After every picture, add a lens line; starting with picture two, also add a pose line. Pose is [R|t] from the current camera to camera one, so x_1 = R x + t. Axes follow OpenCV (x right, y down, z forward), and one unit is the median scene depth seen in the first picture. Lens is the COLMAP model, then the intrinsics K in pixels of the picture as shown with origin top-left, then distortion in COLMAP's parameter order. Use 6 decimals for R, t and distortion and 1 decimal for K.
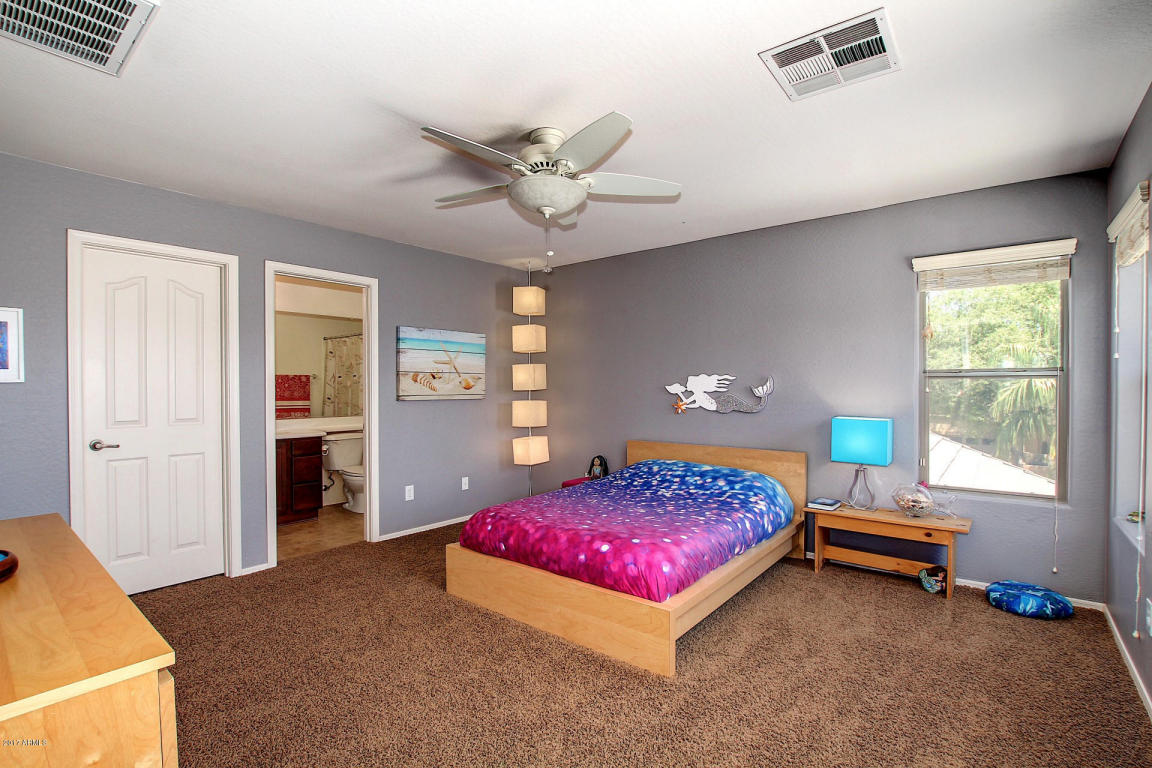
lens RADIAL K [[530.5, 0, 579.8], [0, 530.5, 384.8], [0, 0, 1]] dist [-0.015389, 0.000661]
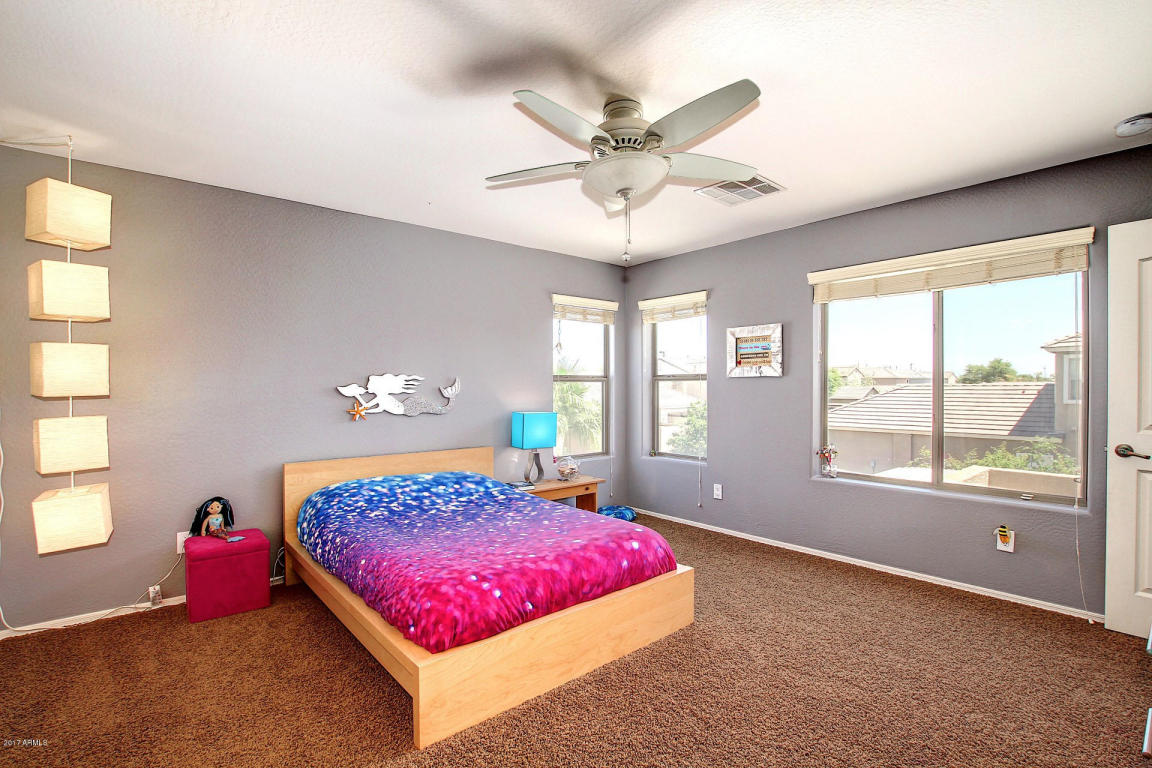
lens RADIAL K [[530.5, 0, 581.6], [0, 530.5, 387.7], [0, 0, 1]] dist [-0.015389, 0.000661]
pose [[0.200211, -0.000591, 0.979753, -0.790540], [0.002464, 0.999997, 0.000099, 0.005912], [-0.979750, 0.002394, 0.200212, 0.735857]]
